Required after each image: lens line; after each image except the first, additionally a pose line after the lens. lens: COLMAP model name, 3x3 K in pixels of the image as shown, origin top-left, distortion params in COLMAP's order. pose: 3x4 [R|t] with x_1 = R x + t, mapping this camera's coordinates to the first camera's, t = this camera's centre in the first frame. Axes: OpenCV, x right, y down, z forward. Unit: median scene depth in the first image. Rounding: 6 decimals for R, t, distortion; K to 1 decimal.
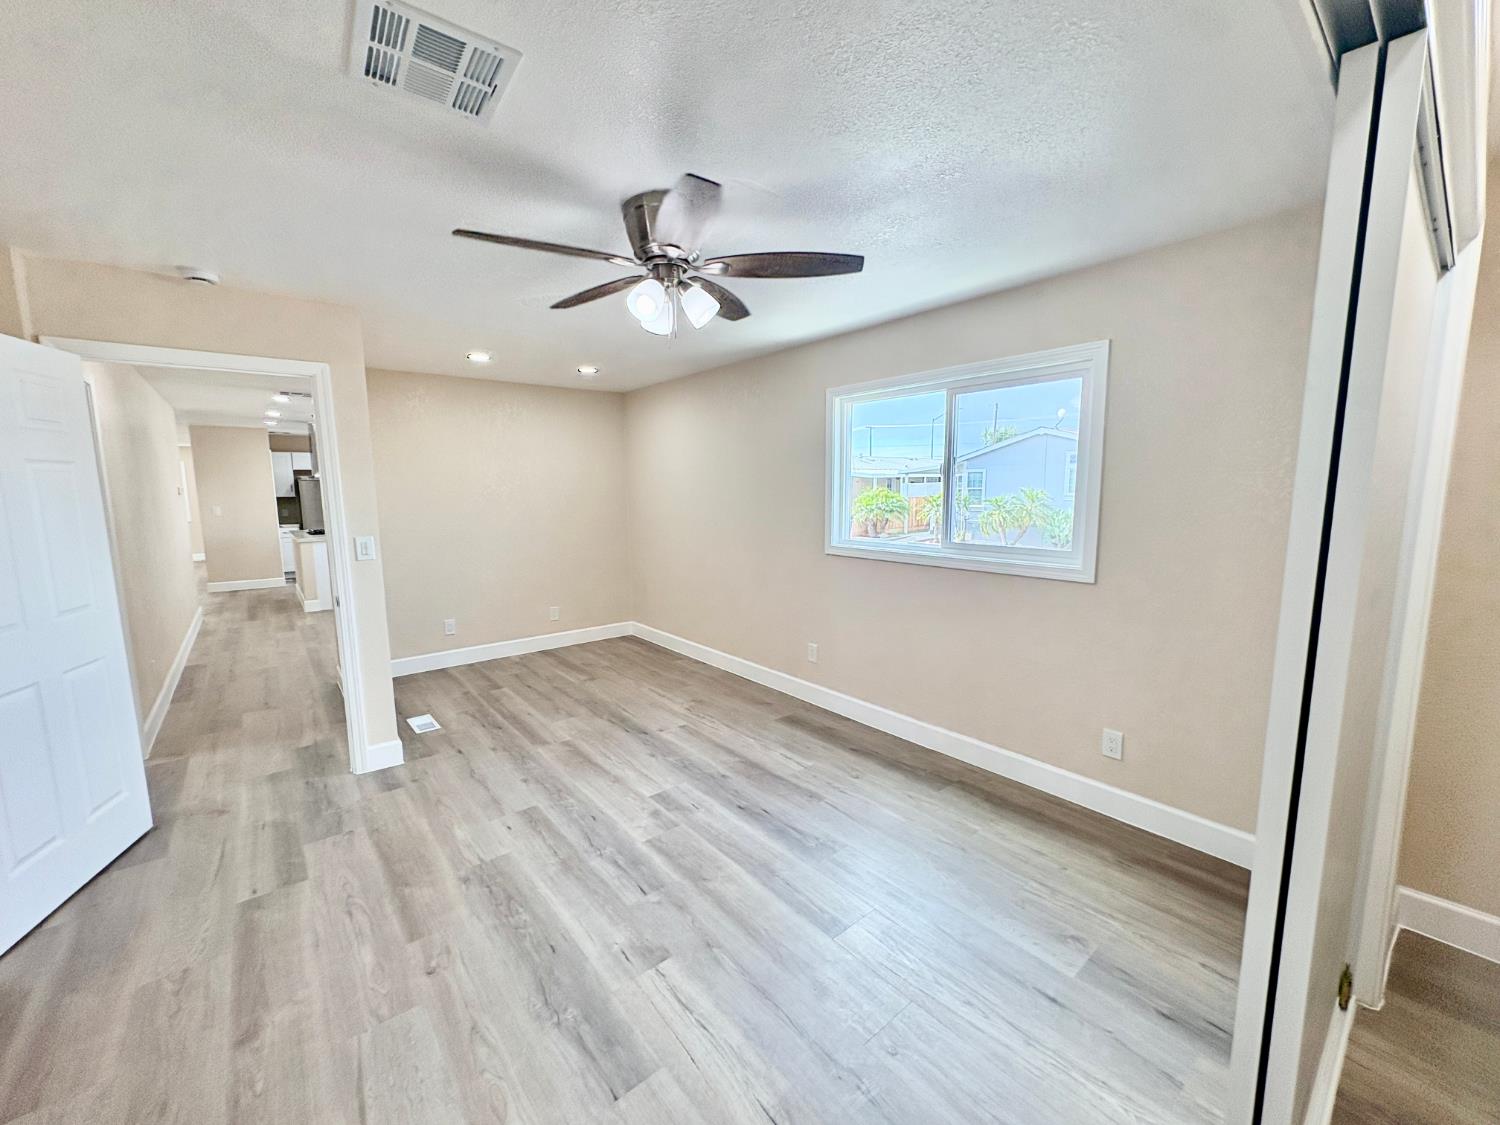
lens RADIAL K [[597.0, 0, 749.3], [0, 597.0, 562.6], [0, 0, 1]] dist [0.001211, -0.000411]
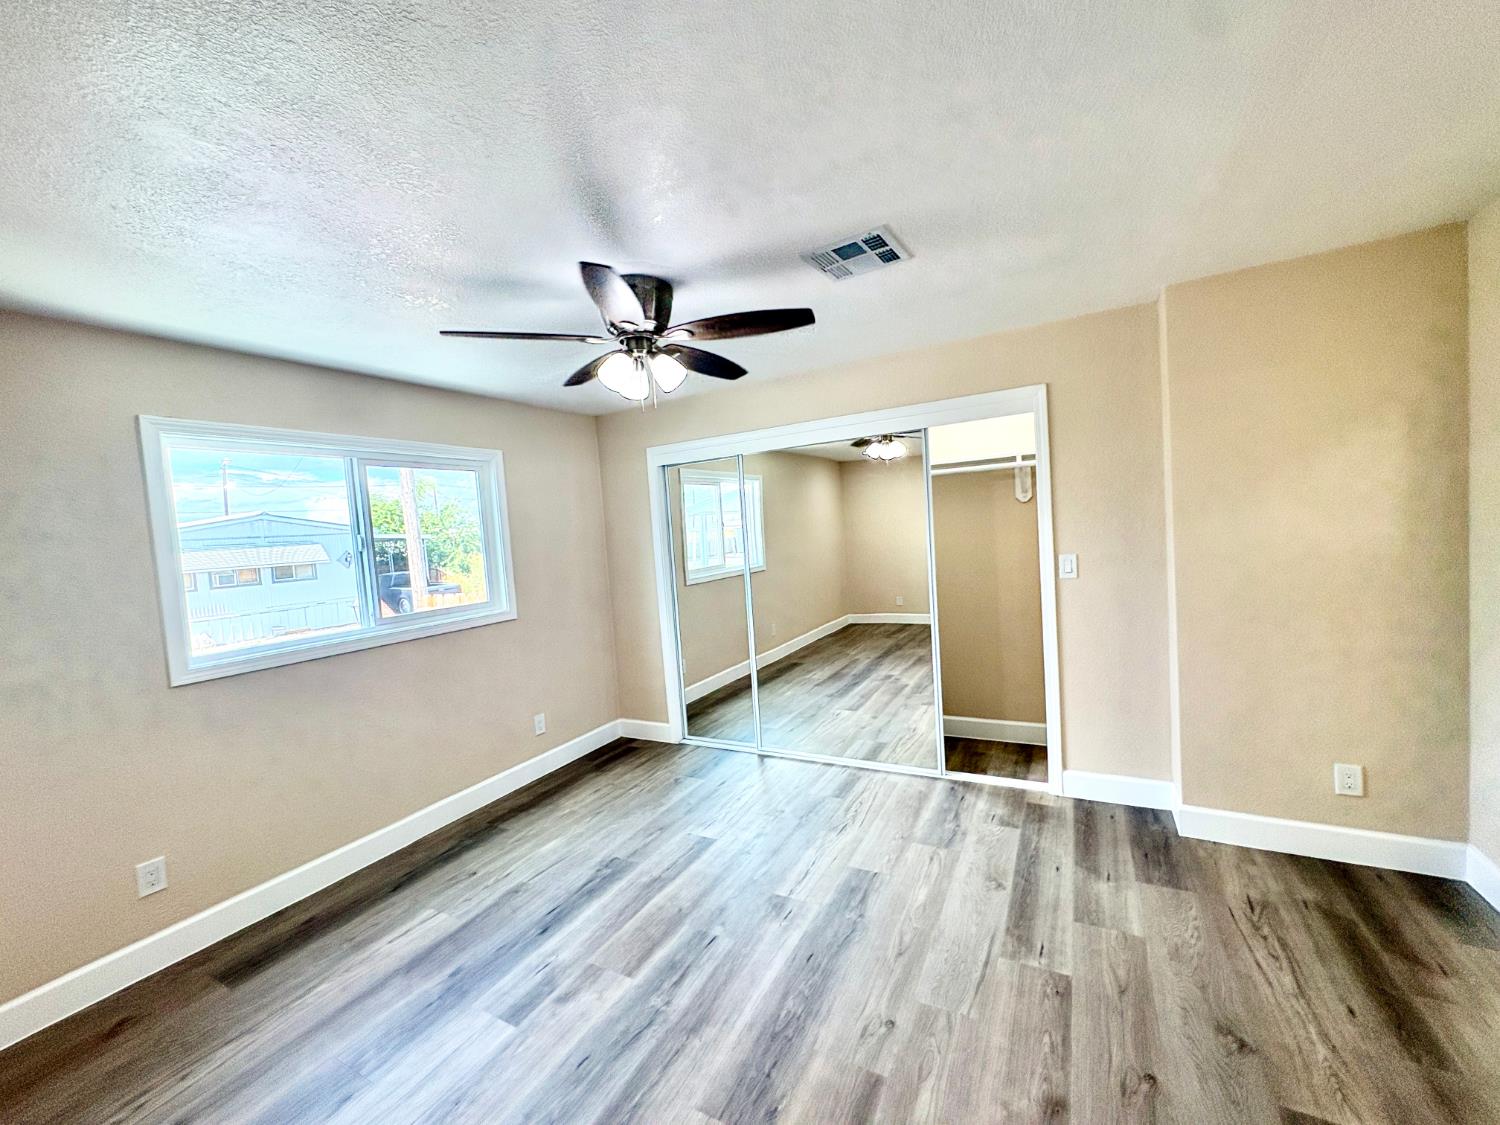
lens RADIAL K [[597.0, 0, 749.3], [0, 597.0, 562.6], [0, 0, 1]] dist [0.001211, -0.000411]
pose [[-0.370631, -0.017691, 0.928612, -1.055001], [0.190084, 0.977211, 0.094484, -0.139009], [-0.909121, 0.211533, -0.358822, 1.107187]]
